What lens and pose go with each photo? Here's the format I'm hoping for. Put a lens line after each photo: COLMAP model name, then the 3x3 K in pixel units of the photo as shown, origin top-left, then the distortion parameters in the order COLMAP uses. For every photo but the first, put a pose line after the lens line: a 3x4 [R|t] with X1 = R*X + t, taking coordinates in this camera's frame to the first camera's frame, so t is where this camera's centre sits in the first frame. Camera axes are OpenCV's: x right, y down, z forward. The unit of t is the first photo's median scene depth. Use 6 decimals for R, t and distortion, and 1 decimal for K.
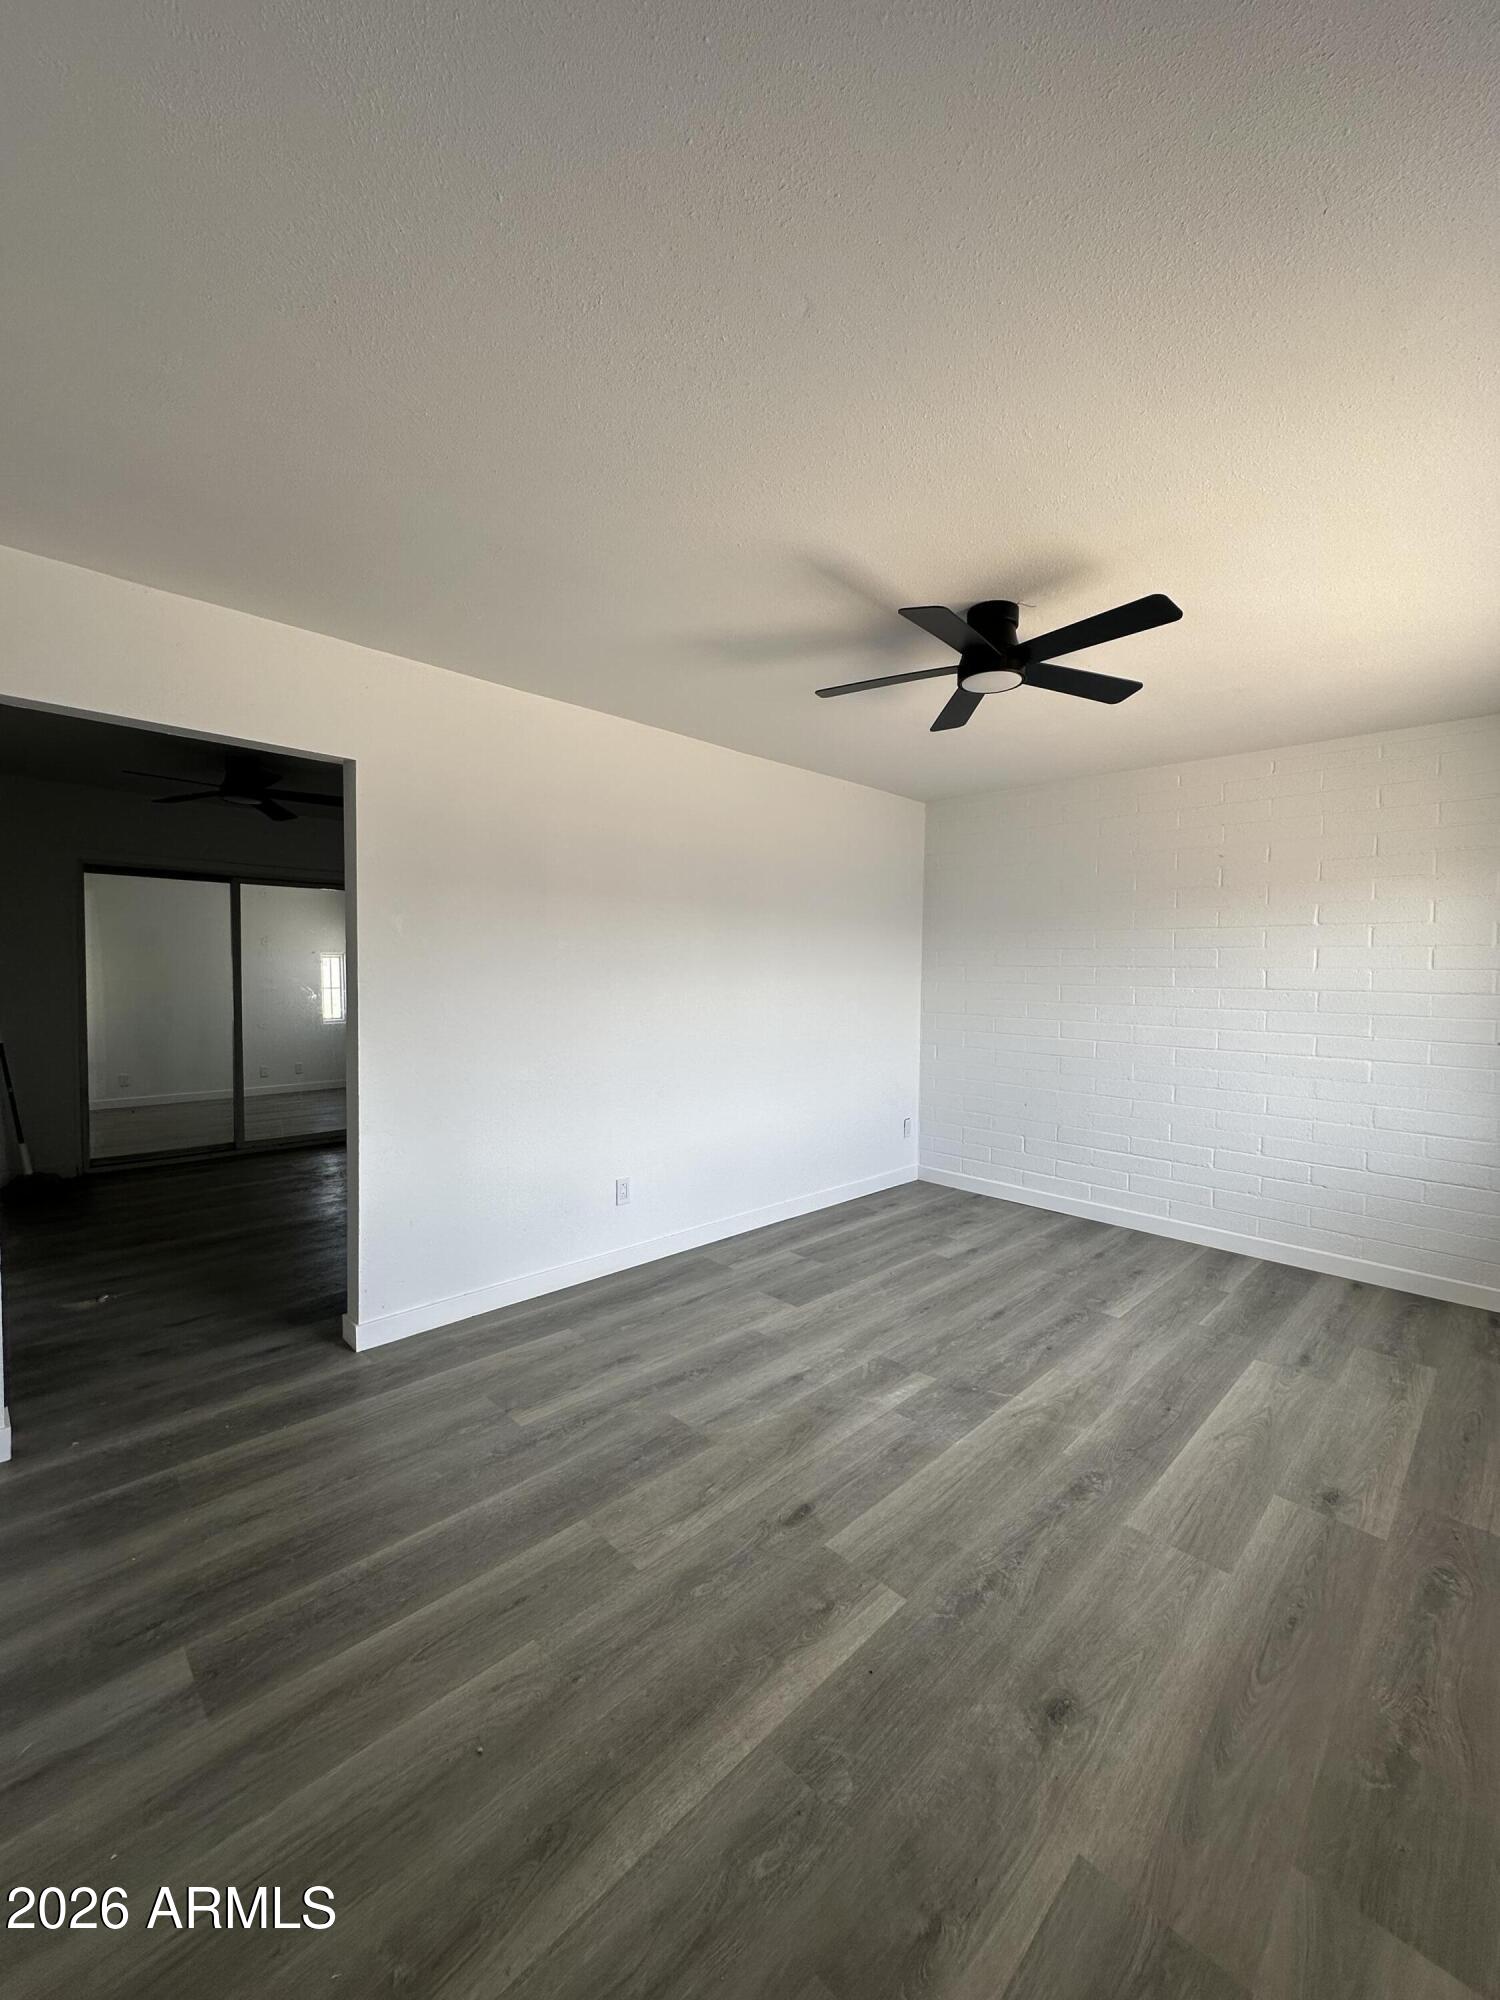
lens RADIAL K [[793.9, 0, 750.0], [0, 793.9, 1000.0], [0, 0, 1]] dist [-0.006116, 0.001235]
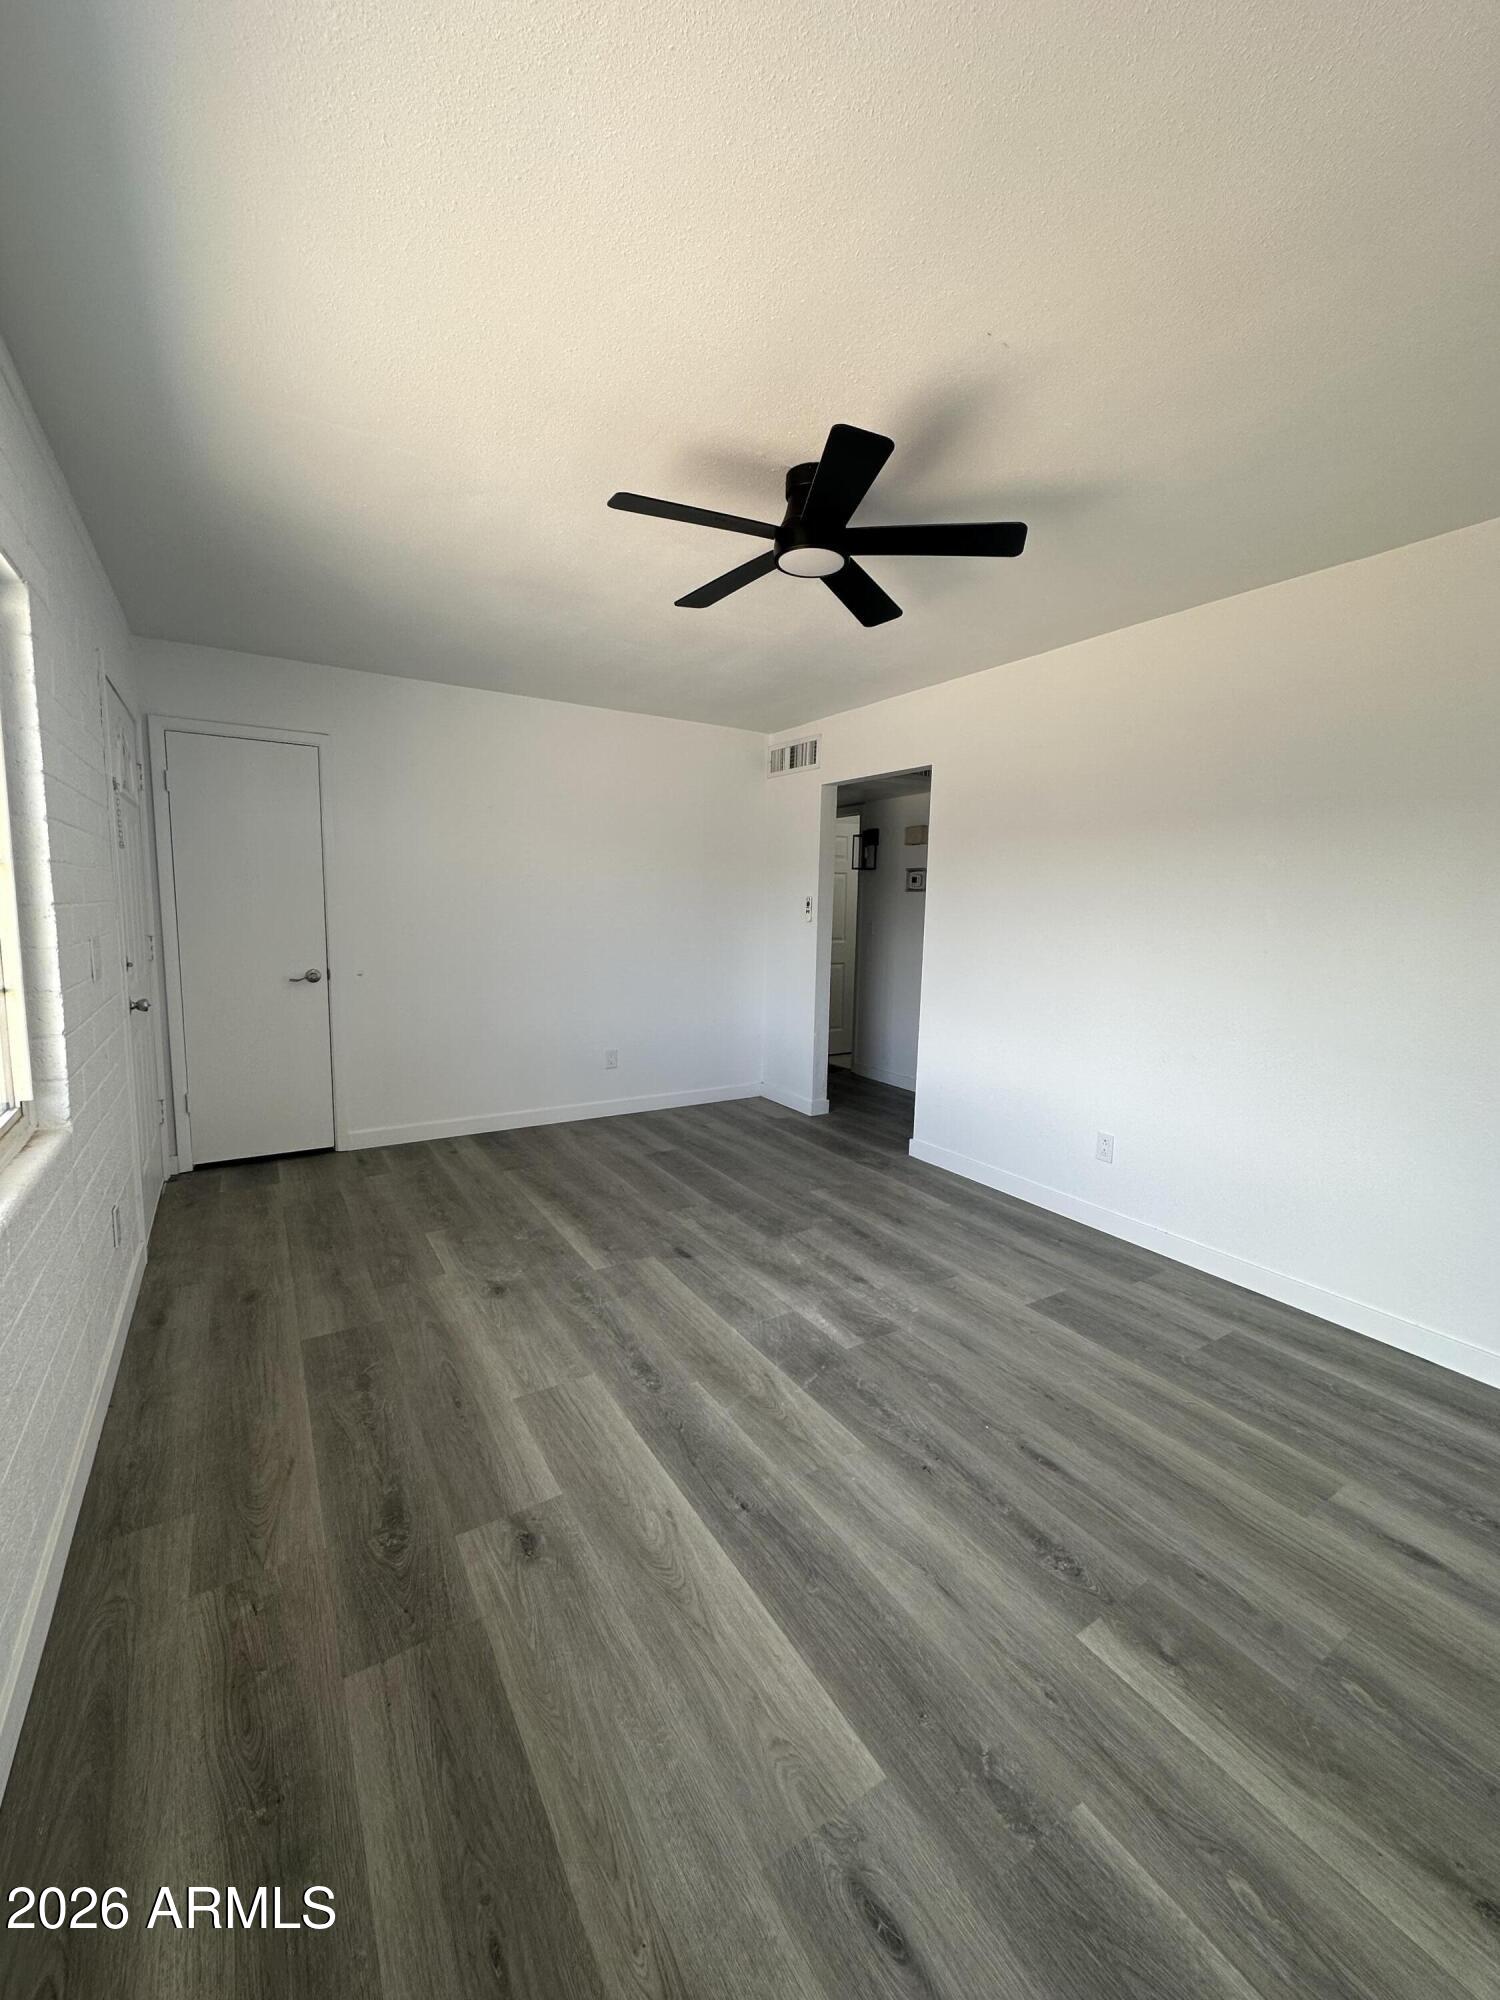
lens RADIAL K [[793.9, 0, 750.0], [0, 793.9, 1000.0], [0, 0, 1]] dist [-0.006116, 0.001235]
pose [[-0.213053, 0.101698, -0.971733, 1.158768], [-0.061142, 0.991231, 0.117144, -0.019253], [0.975126, 0.084372, -0.204967, 1.098261]]
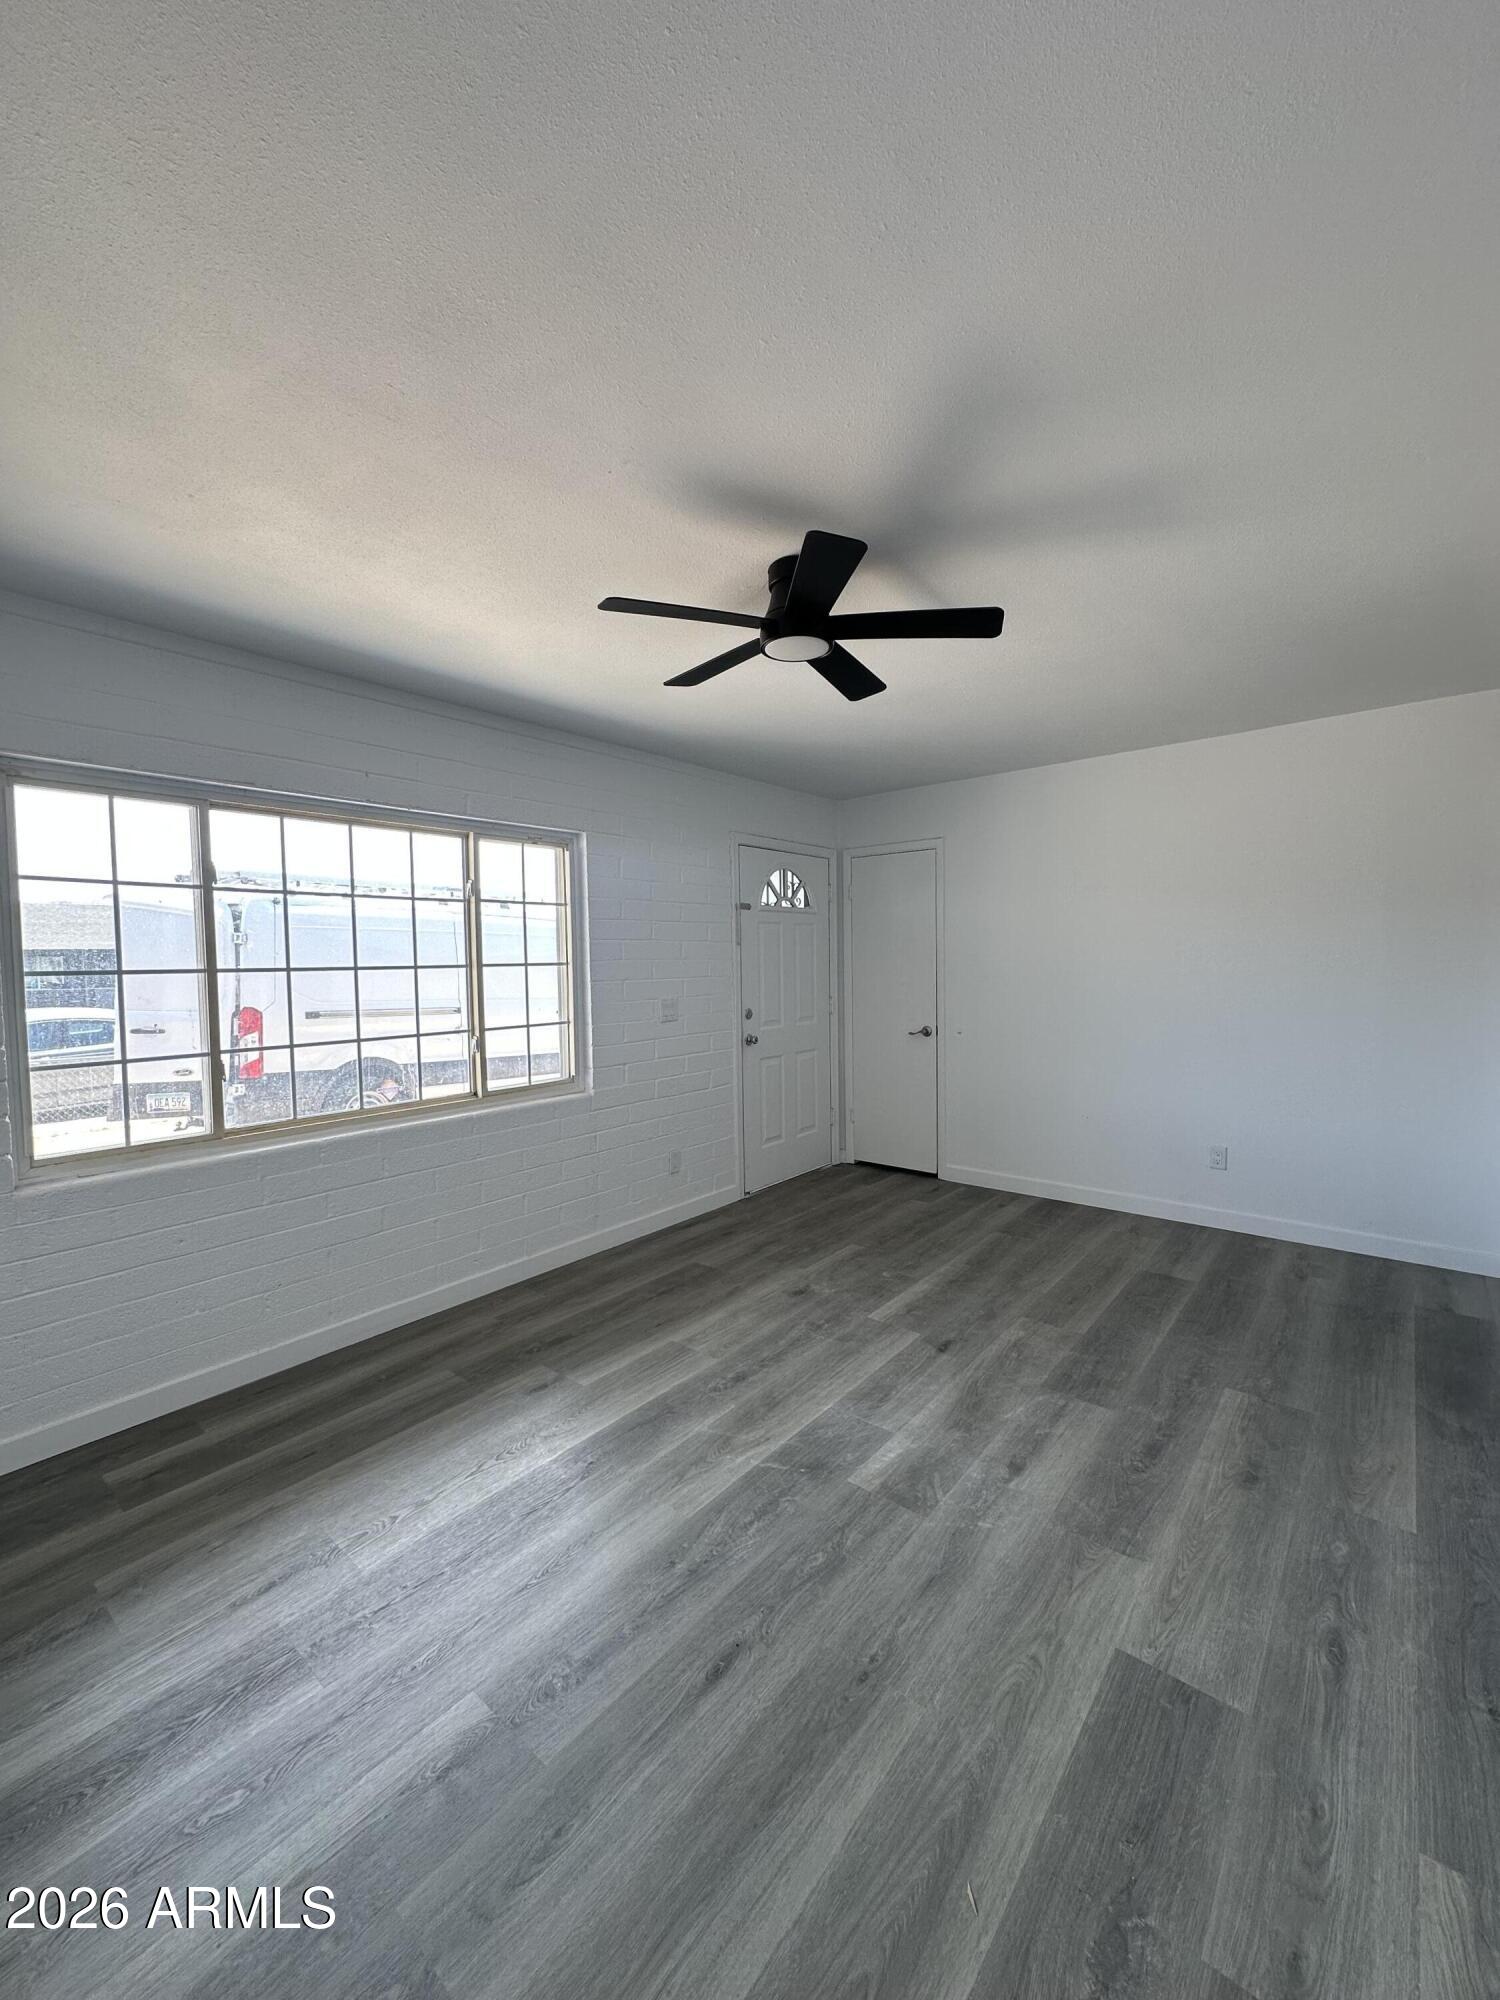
lens RADIAL K [[793.9, 0, 750.0], [0, 793.9, 1000.0], [0, 0, 1]] dist [-0.006116, 0.001235]
pose [[-0.995494, 0.009555, -0.094339, 0.424423], [0.001310, 0.996201, 0.087076, -0.078209], [0.094812, 0.086560, -0.991725, 1.830722]]
